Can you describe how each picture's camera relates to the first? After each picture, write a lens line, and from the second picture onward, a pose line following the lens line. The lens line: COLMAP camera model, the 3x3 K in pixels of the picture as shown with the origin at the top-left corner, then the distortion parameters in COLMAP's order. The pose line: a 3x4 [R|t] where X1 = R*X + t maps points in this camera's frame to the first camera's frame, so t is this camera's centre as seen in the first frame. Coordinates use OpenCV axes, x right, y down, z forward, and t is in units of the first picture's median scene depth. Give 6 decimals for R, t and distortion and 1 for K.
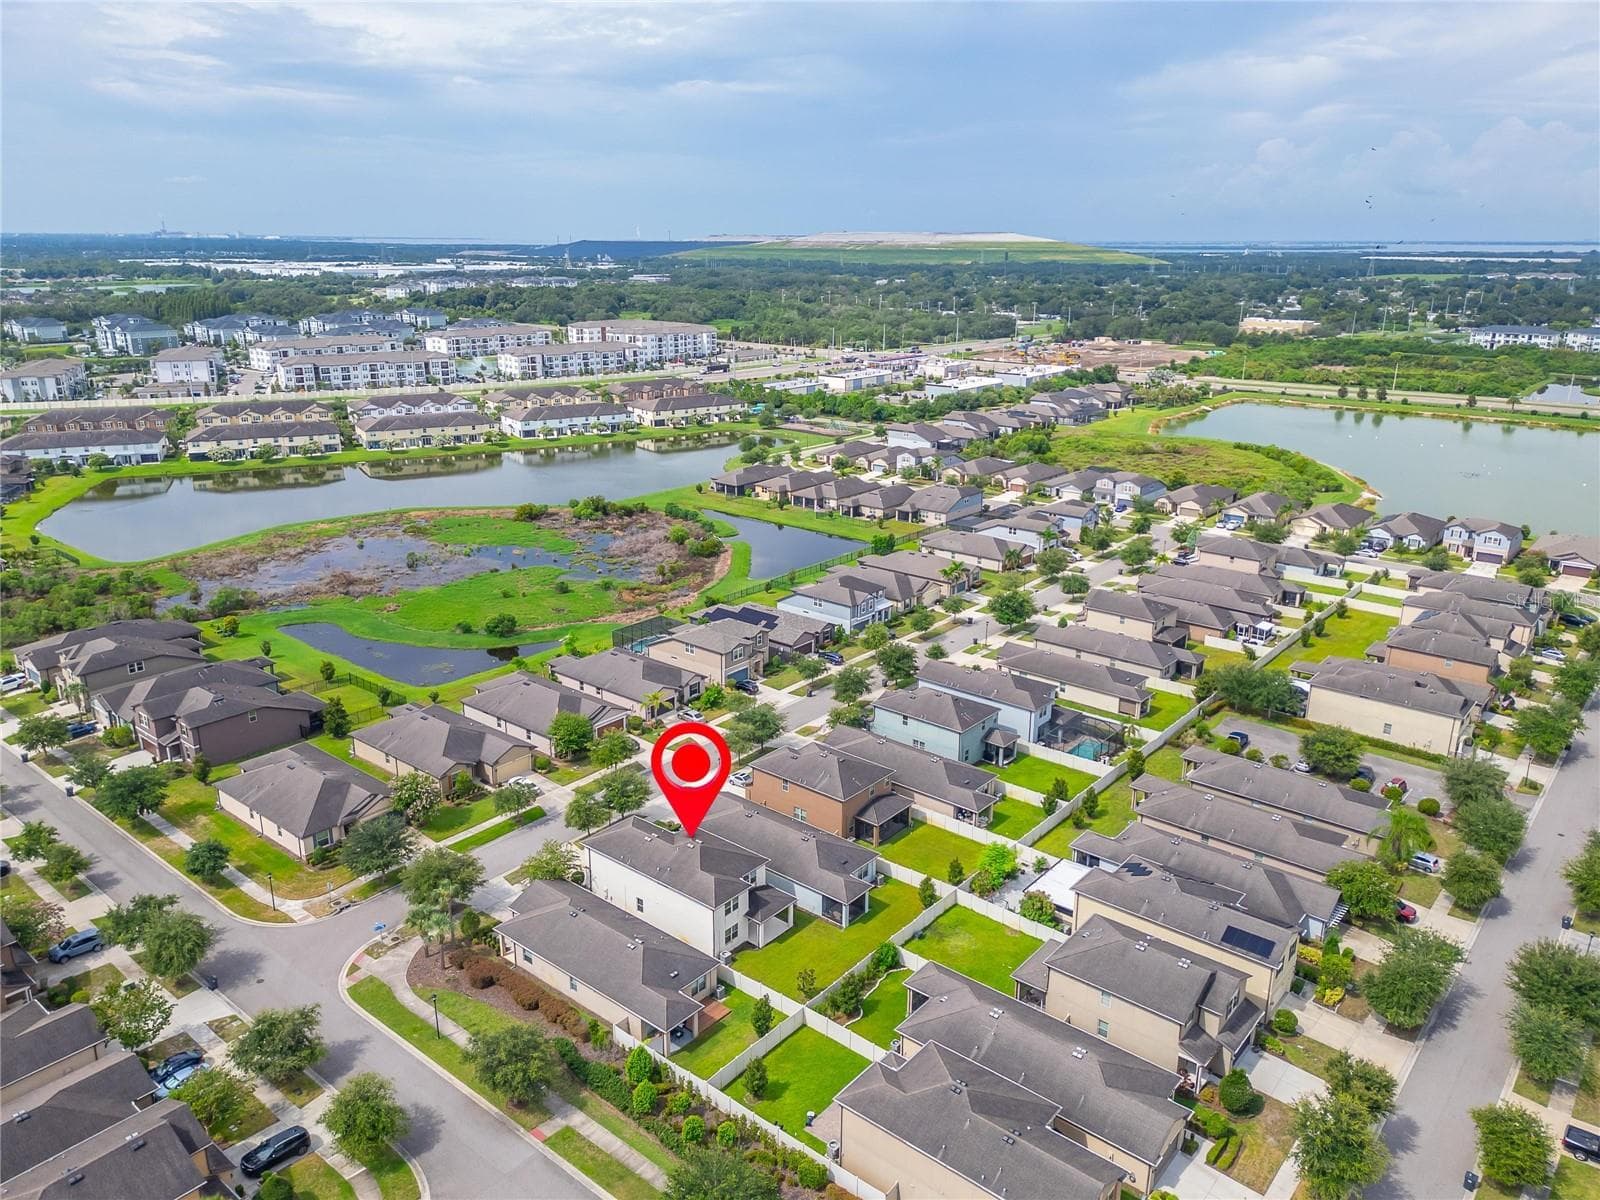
lens RADIAL K [[1119.0, 0, 793.5], [0, 1119.0, 599.3], [0, 0, 1]] dist [0.079097, -0.080845]
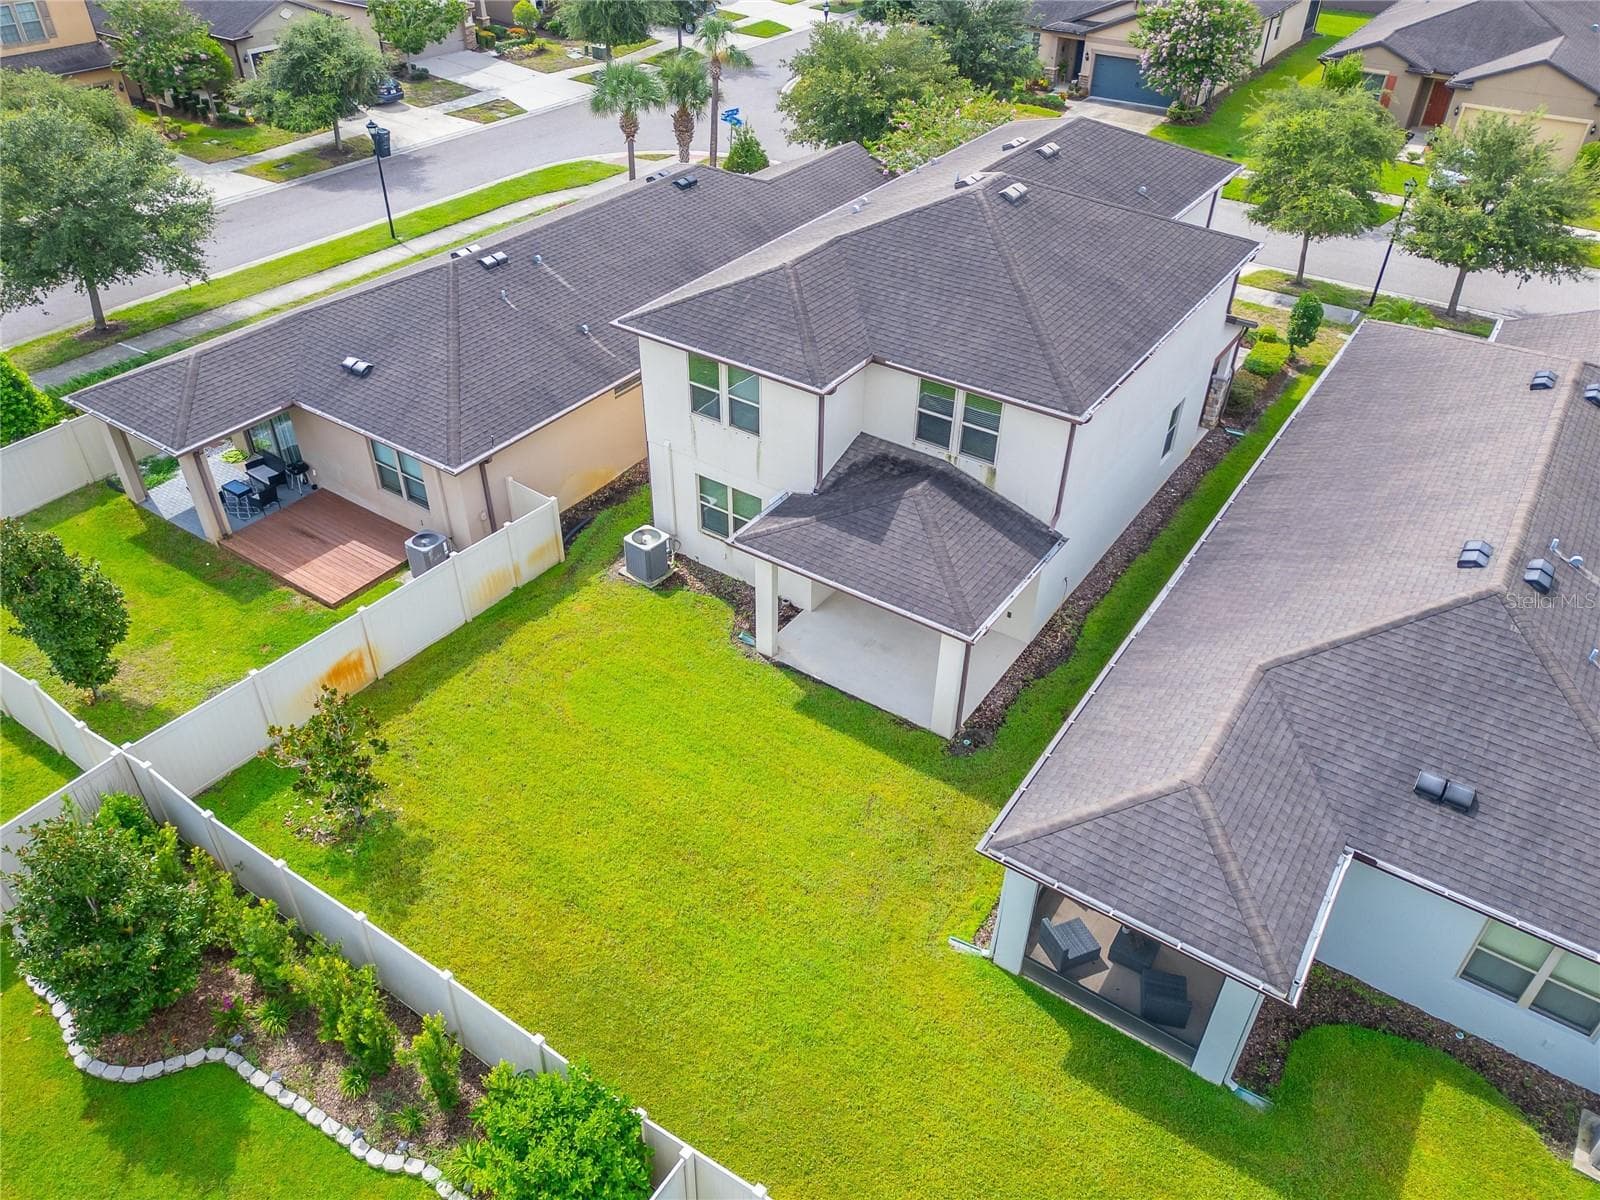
lens RADIAL K [[1156.6, 0, 797.3], [0, 1156.6, 599.6], [0, 0, 1]] dist [0.076721, -0.073824]
pose [[0.099548, 0.598759, -0.794719, 0.102617], [-0.306473, 0.778308, 0.548006, 0.115060], [0.946659, 0.189007, 0.260983, 0.638760]]
